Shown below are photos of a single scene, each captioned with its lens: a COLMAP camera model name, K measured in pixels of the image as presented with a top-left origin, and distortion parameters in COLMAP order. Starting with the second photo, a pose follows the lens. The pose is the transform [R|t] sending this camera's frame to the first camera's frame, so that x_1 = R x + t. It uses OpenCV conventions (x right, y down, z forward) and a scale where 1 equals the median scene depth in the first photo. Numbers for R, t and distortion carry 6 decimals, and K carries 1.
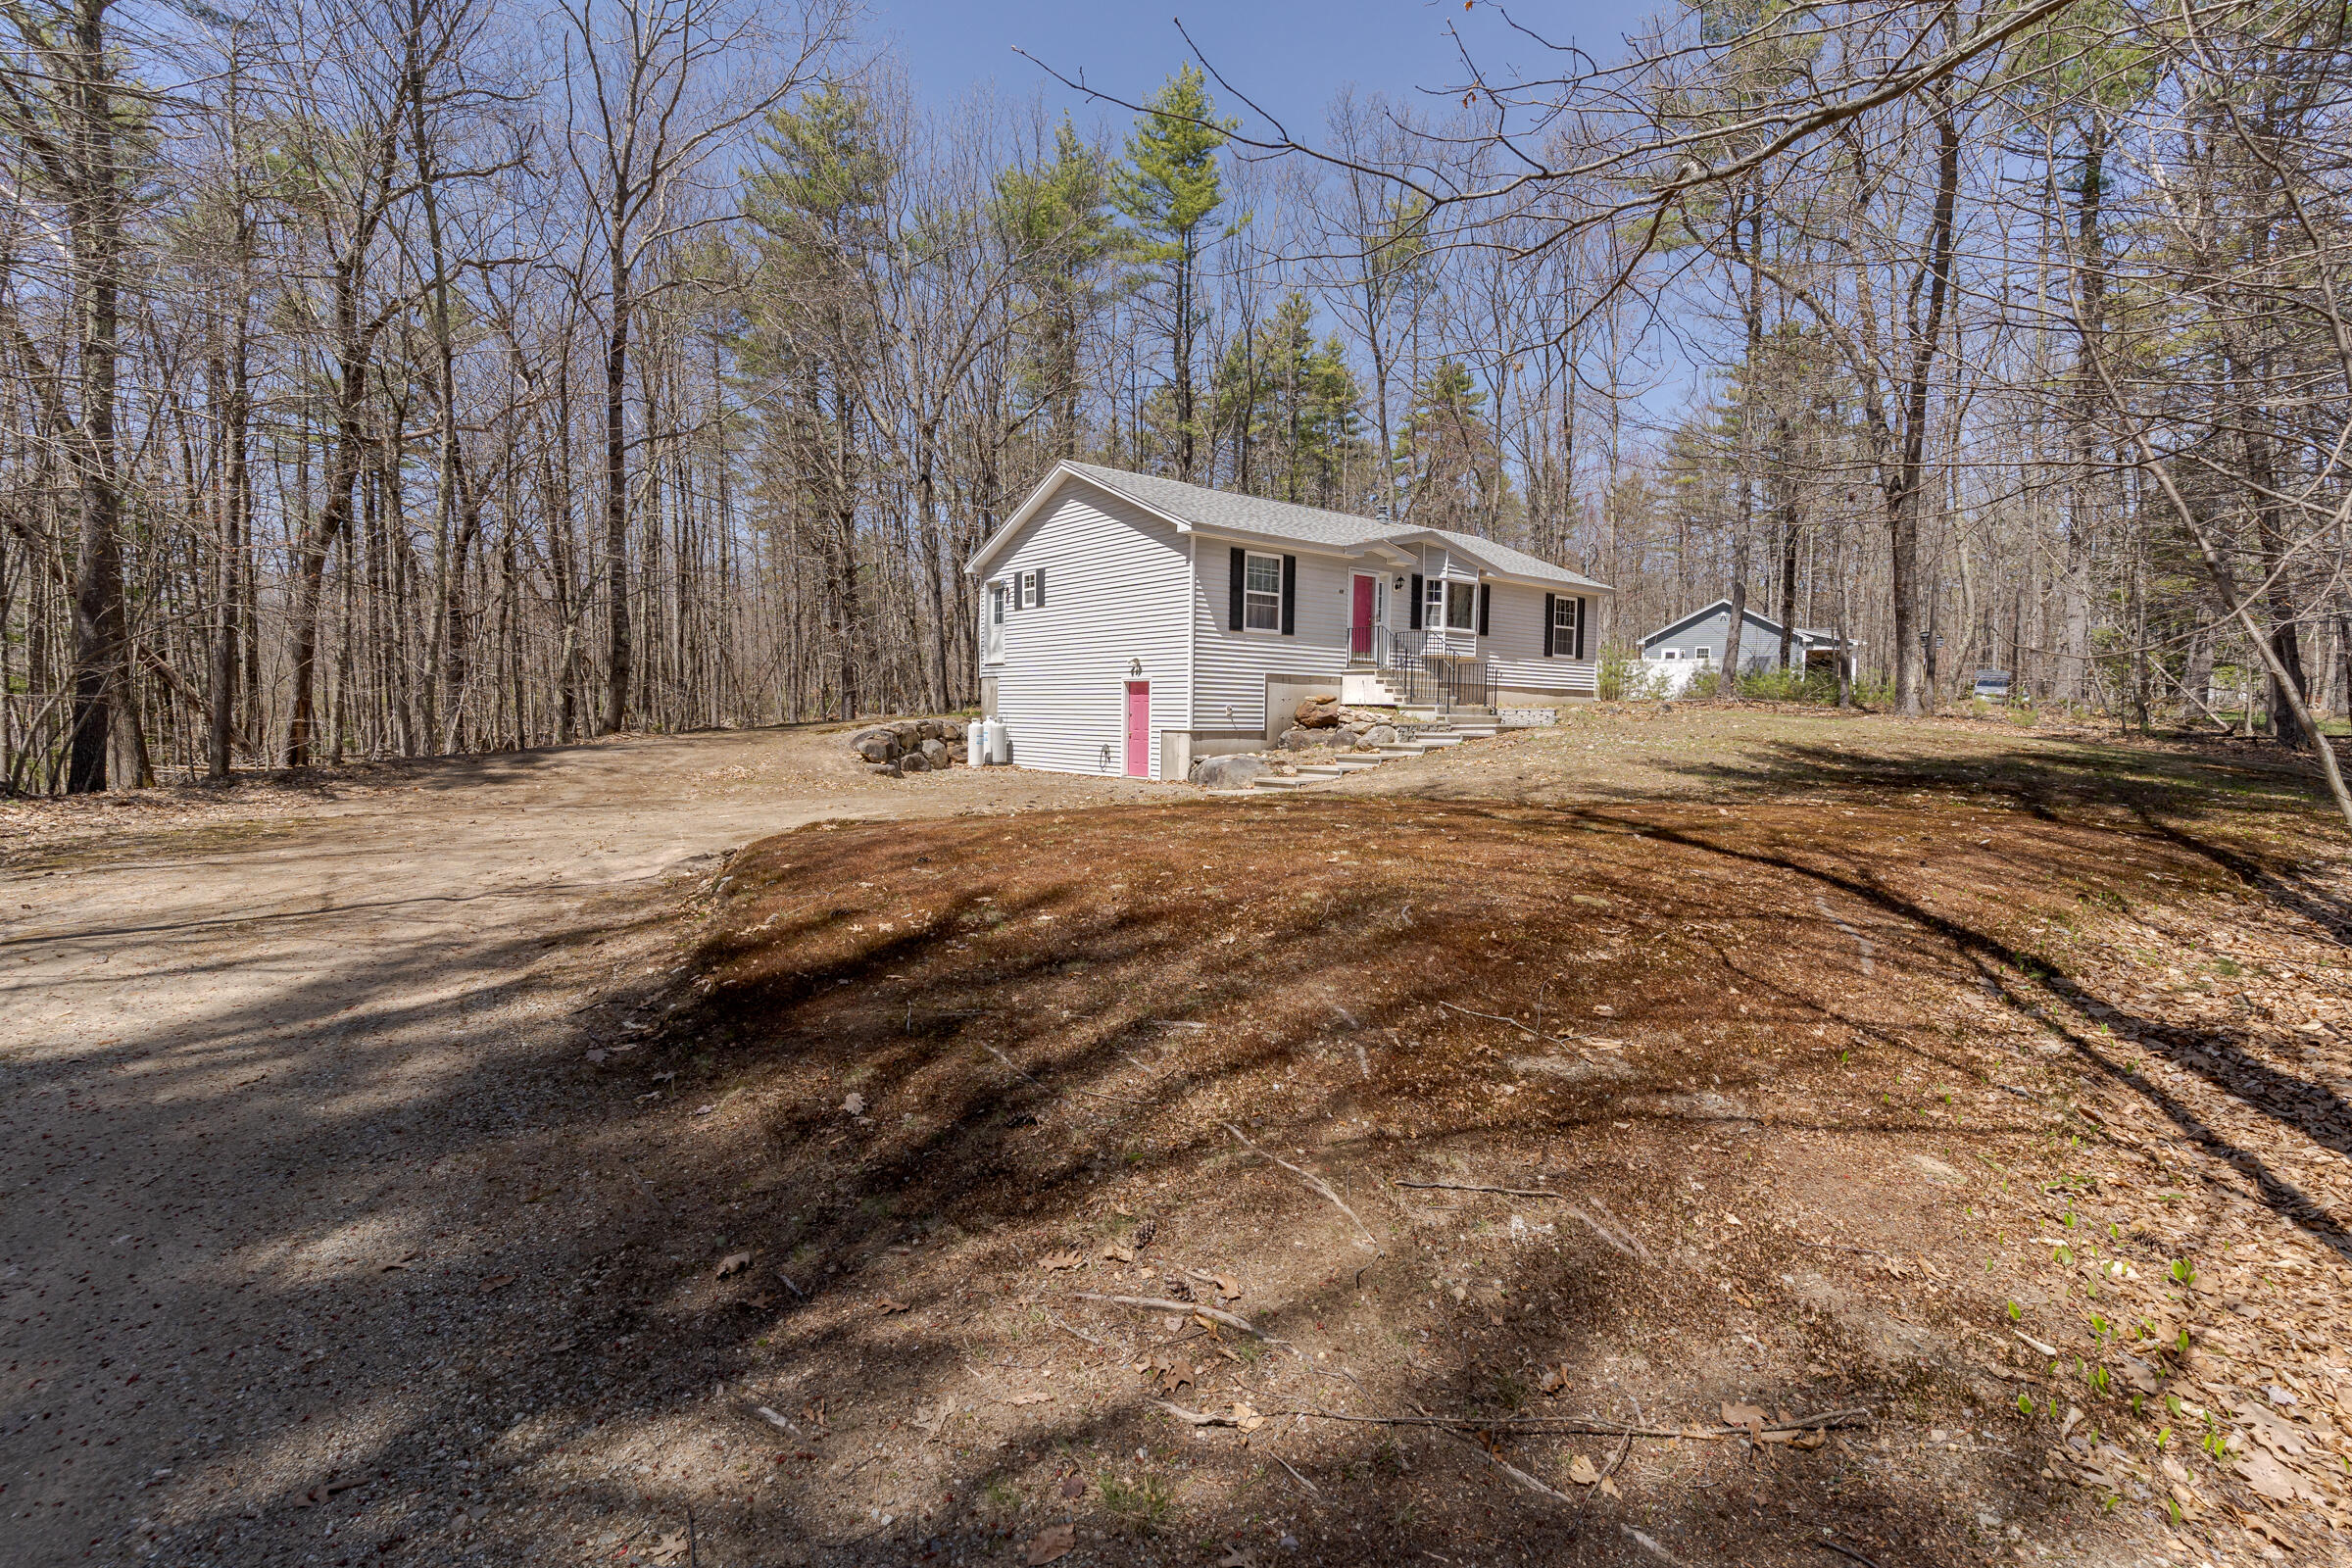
lens RADIAL K [[1131.7, 0, 1175.5], [0, 1131.7, 782.9], [0, 0, 1]] dist [0.004356, 0.000046]
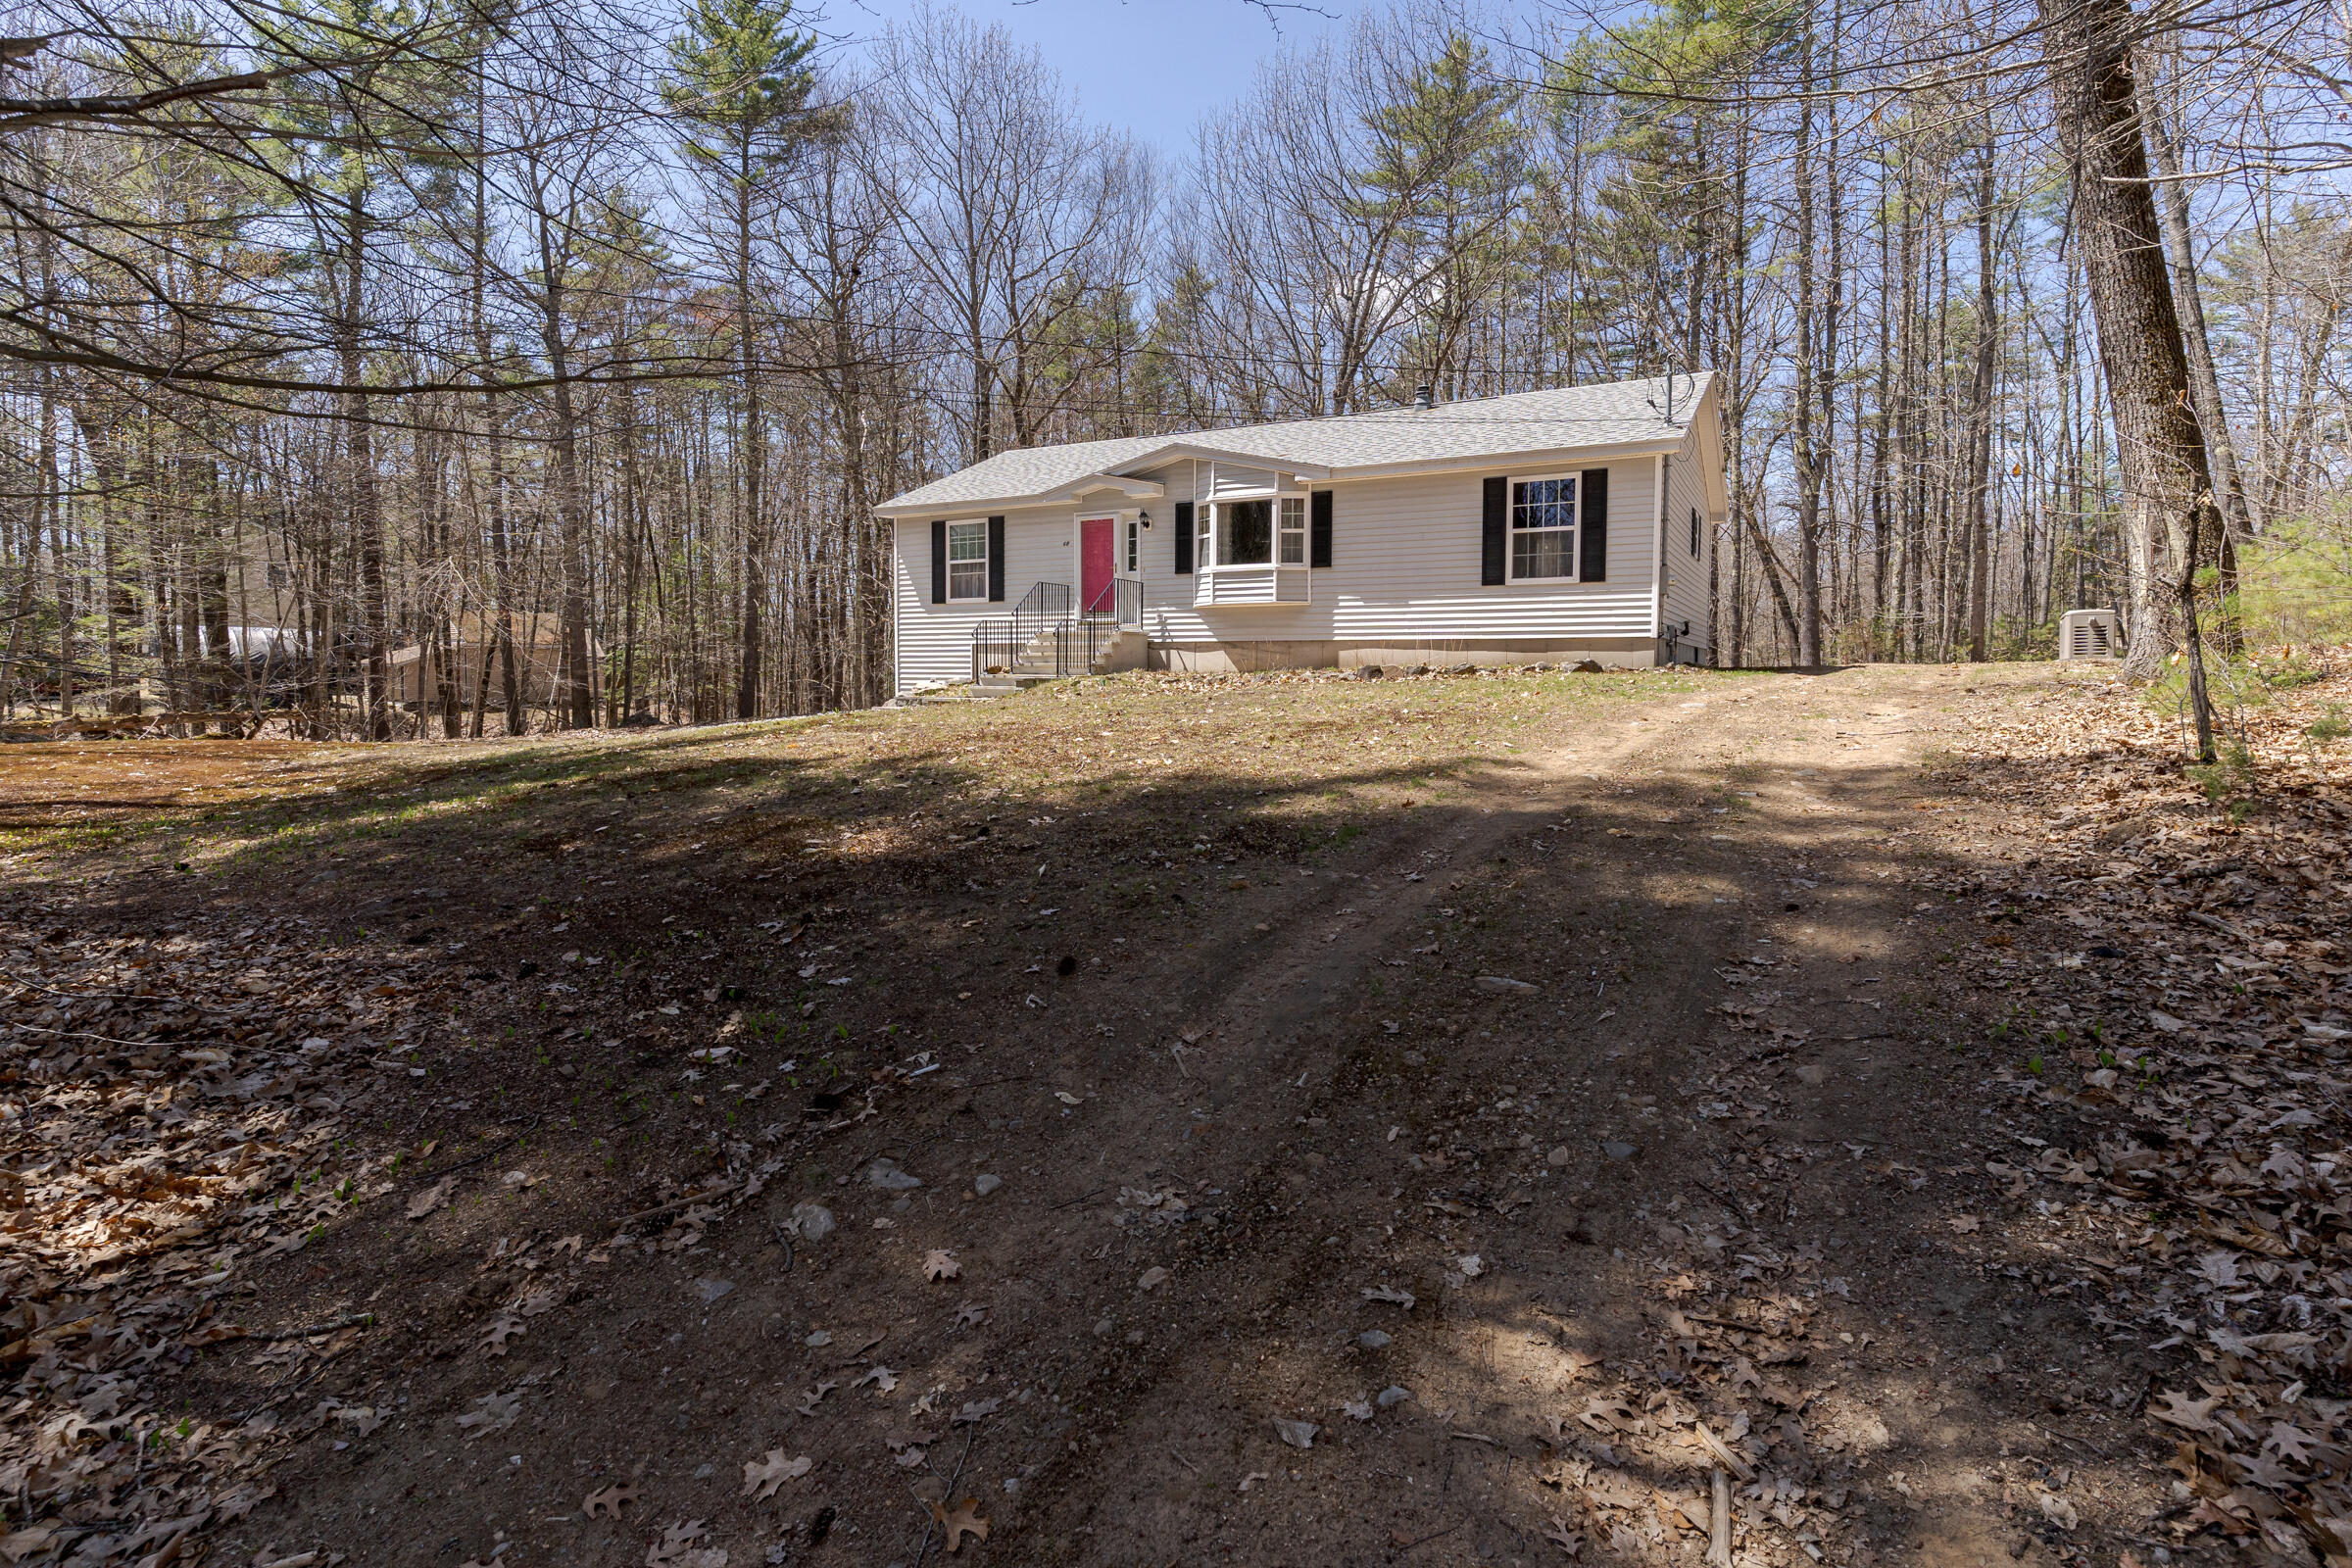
lens RADIAL K [[1131.7, 0, 1179.2], [0, 1131.7, 777.4], [0, 0, 1]] dist [0.004356, 0.000046]
pose [[0.398730, 0.049216, -0.915747, 0.912901], [-0.062616, 0.997690, 0.026356, -0.017605], [0.914928, 0.046832, 0.400890, 0.686897]]
